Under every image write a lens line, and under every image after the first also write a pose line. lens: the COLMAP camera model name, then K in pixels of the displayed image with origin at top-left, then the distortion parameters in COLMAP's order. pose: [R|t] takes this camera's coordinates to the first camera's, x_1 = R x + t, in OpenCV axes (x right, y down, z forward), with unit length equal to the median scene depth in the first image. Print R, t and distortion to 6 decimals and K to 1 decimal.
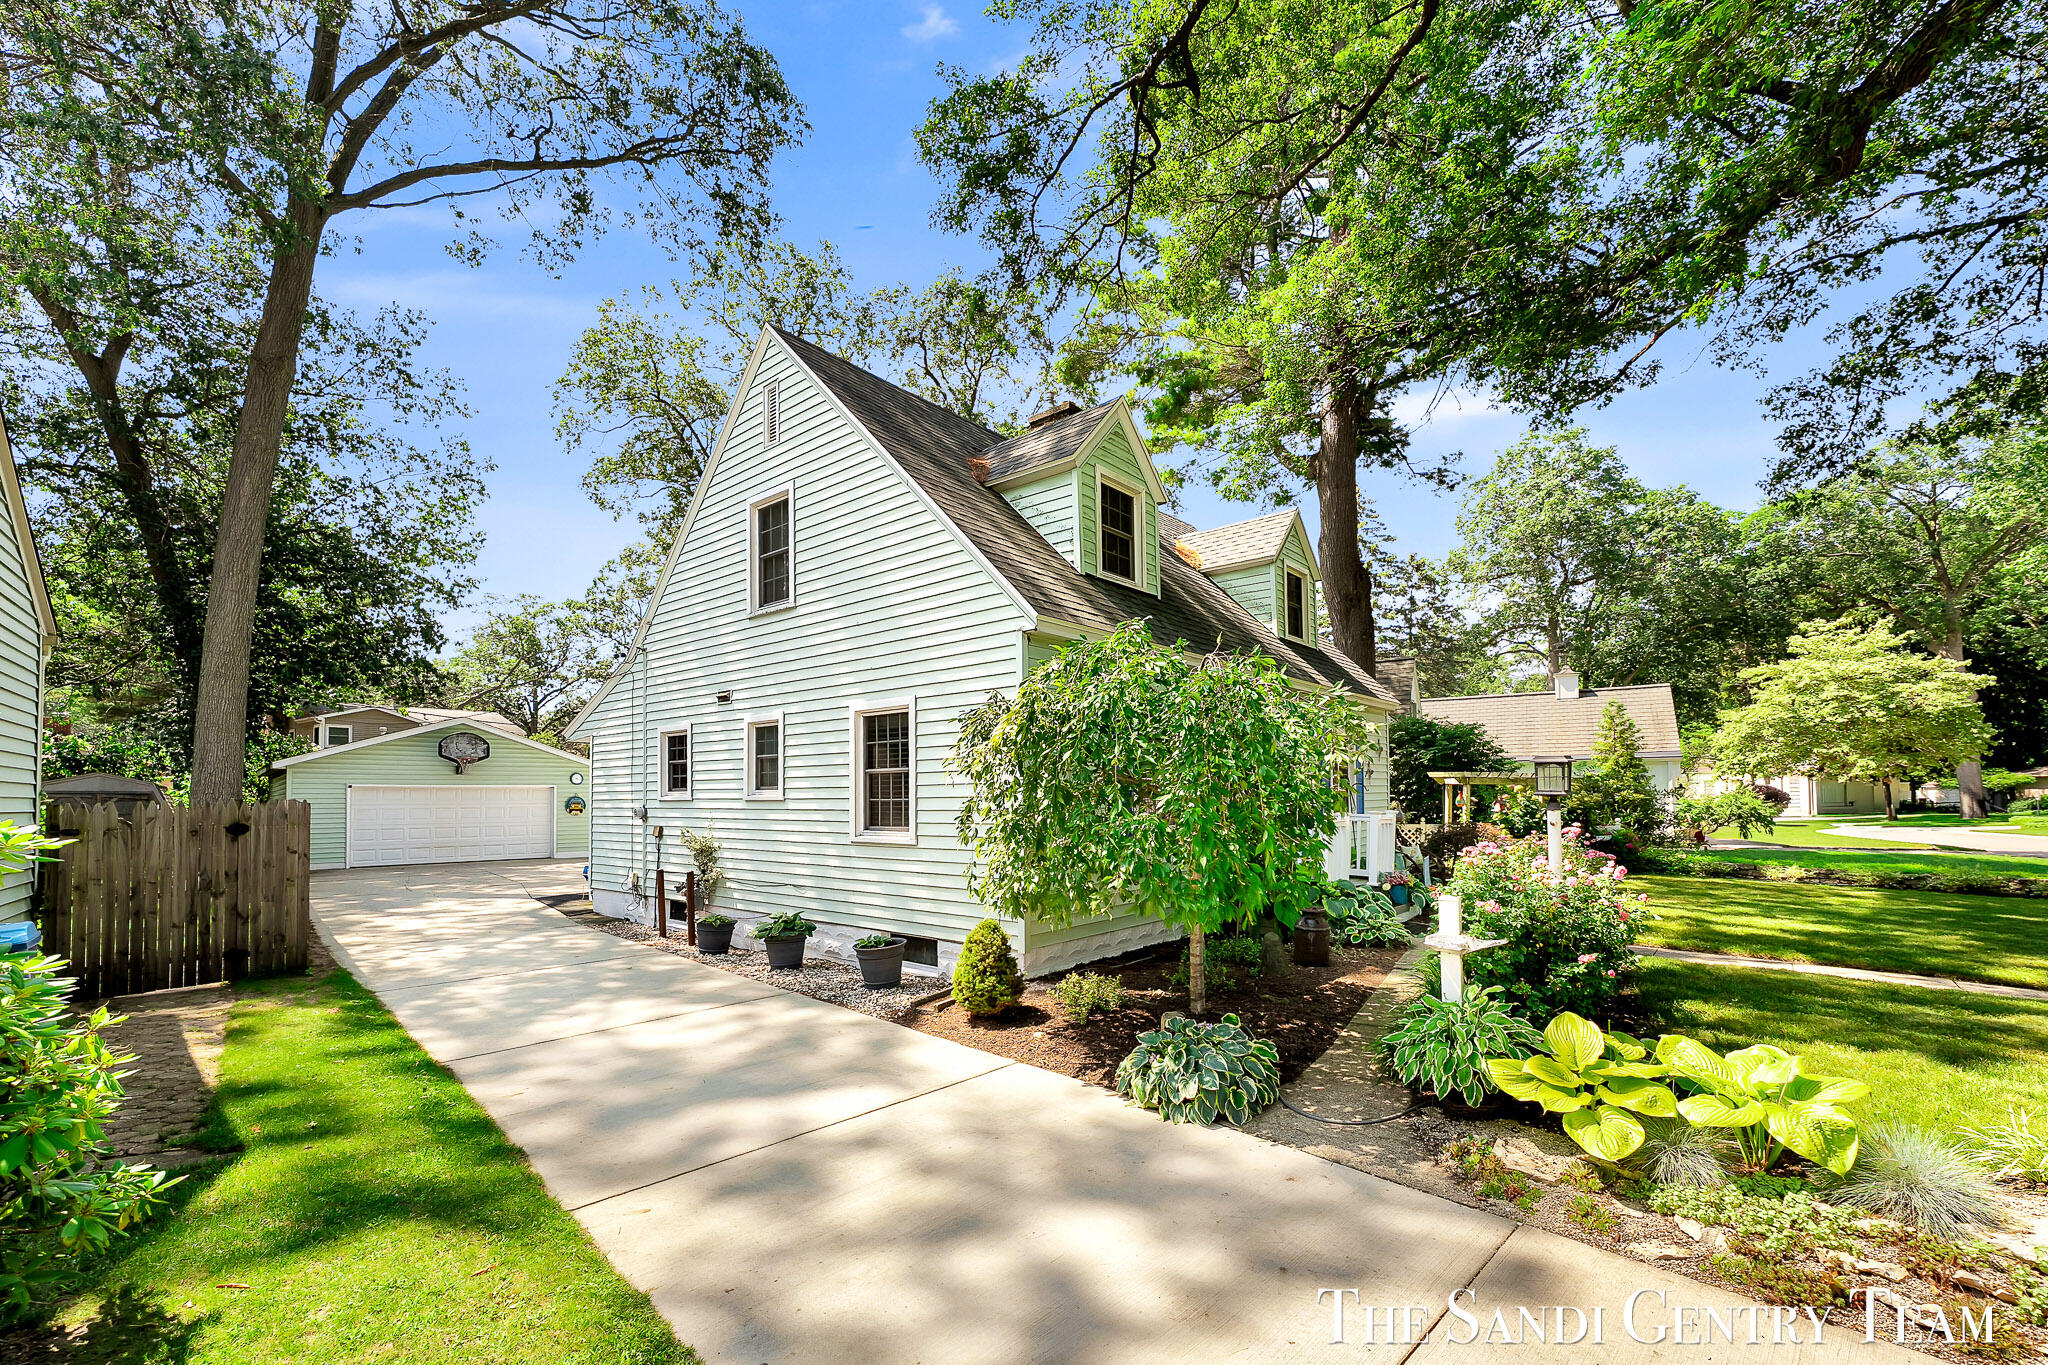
lens RADIAL K [[853.4, 0, 1014.7], [0, 853.4, 772.5], [0, 0, 1]] dist [-0.000408, 0.000144]
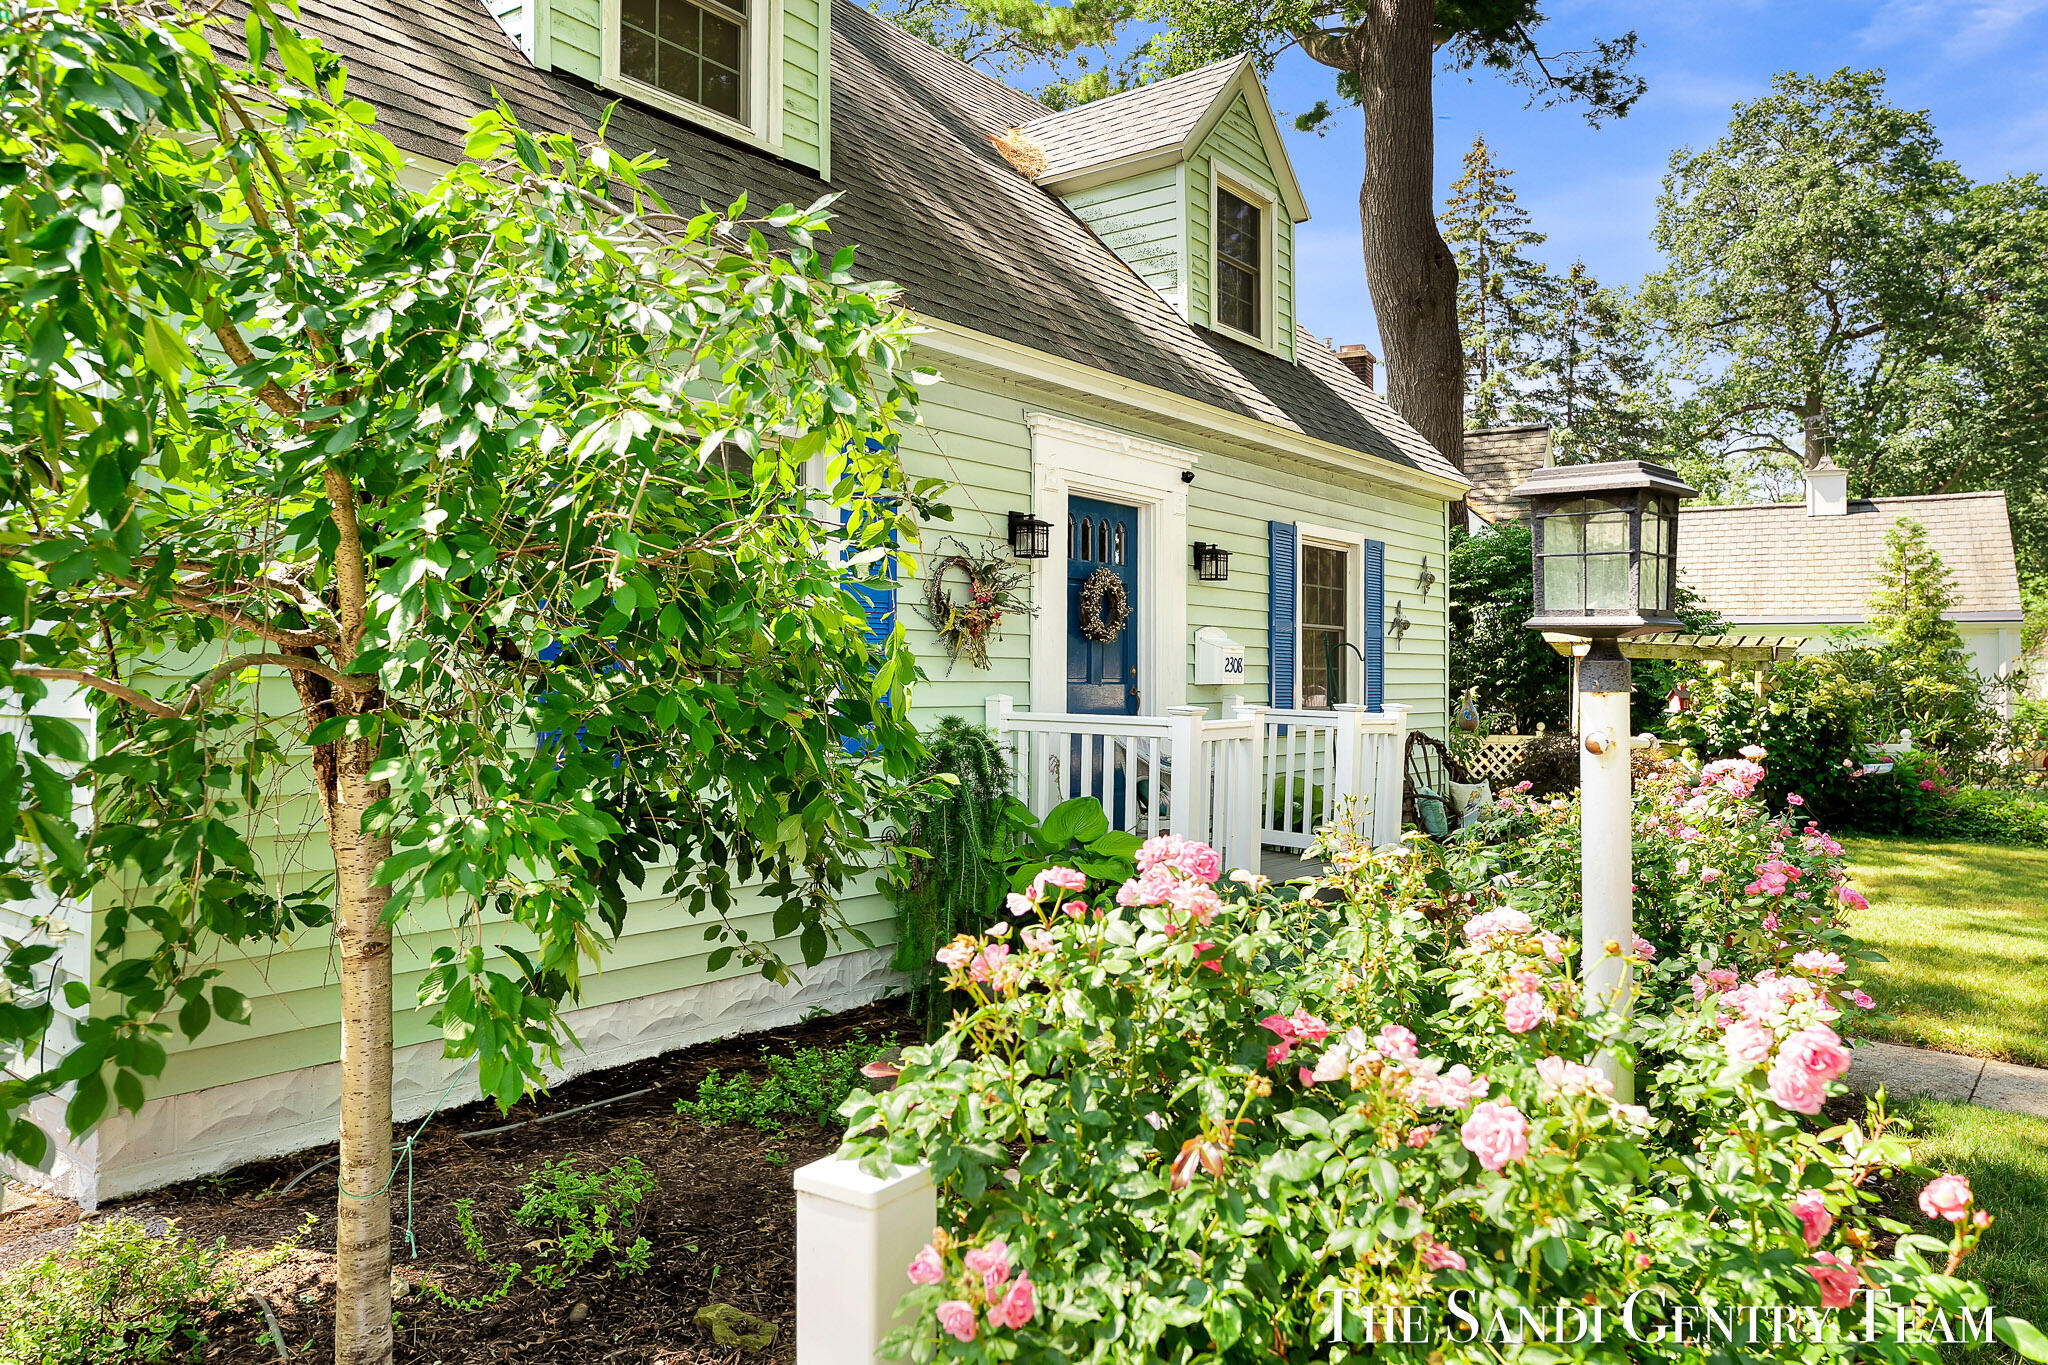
lens RADIAL K [[1370.4, 0, 1036.9], [0, 1370.4, 638.7], [0, 0, 1]] dist [0.000375, 0.003075]
pose [[0.998830, 0.019233, 0.044371, 0.139869], [-0.019150, 0.999814, -0.002294, 0.010041], [-0.044407, 0.001442, 0.999012, 0.189818]]
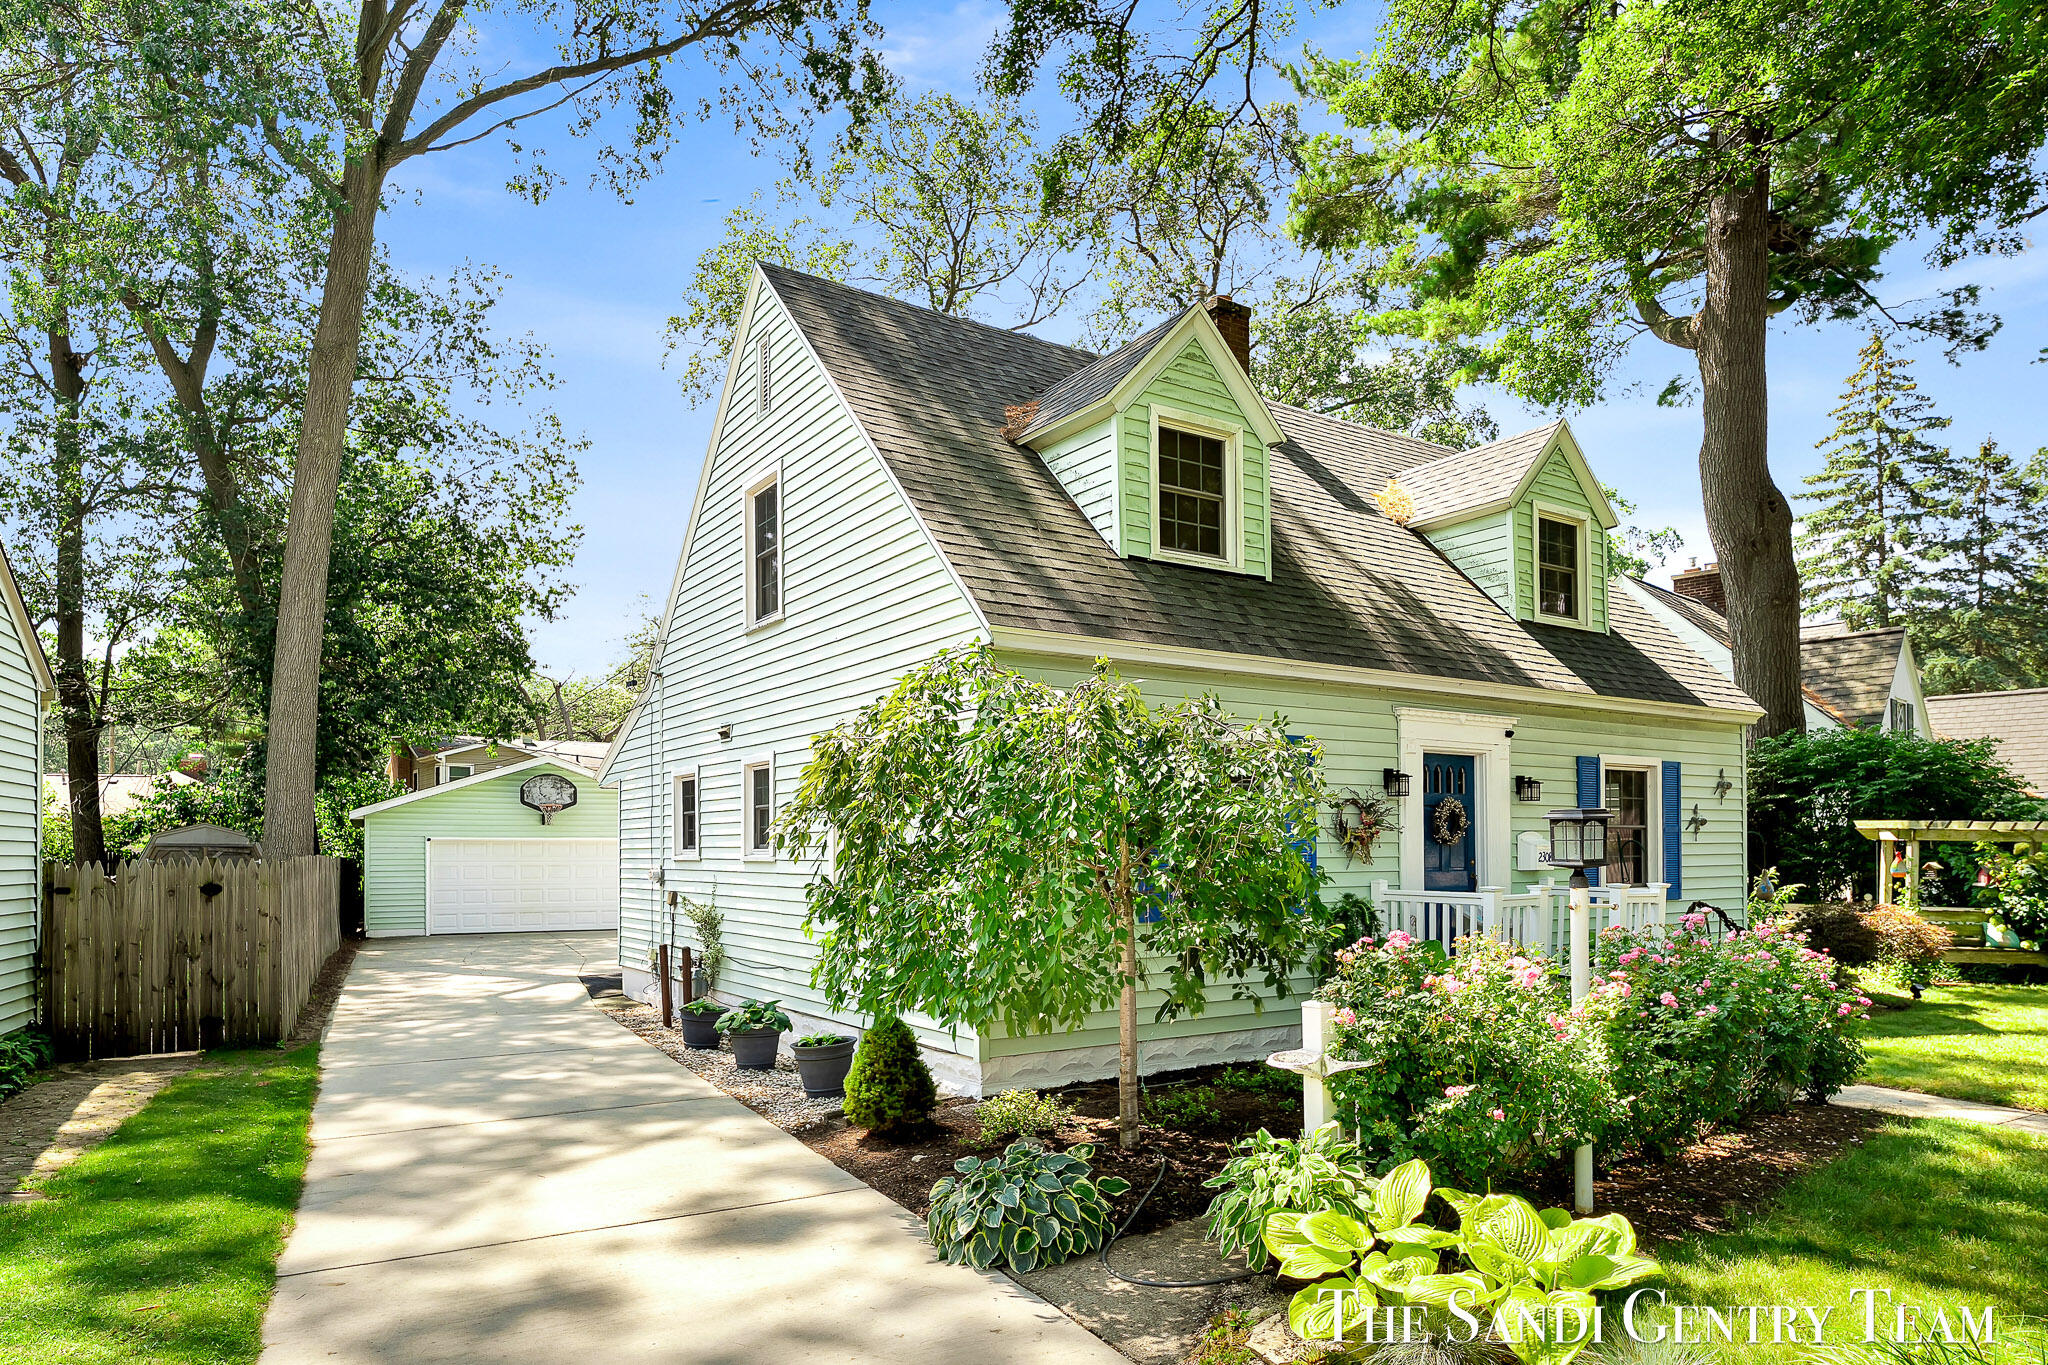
lens RADIAL K [[1246.3, 0, 1024.1], [0, 1246.3, 846.2], [0, 0, 1]] dist [0.000898, -0.001146]
pose [[0.960055, 0.003117, -0.279793, 0.150136], [0.003588, 0.999719, 0.023450, -0.004655], [0.279788, -0.023518, 0.959774, -0.030855]]
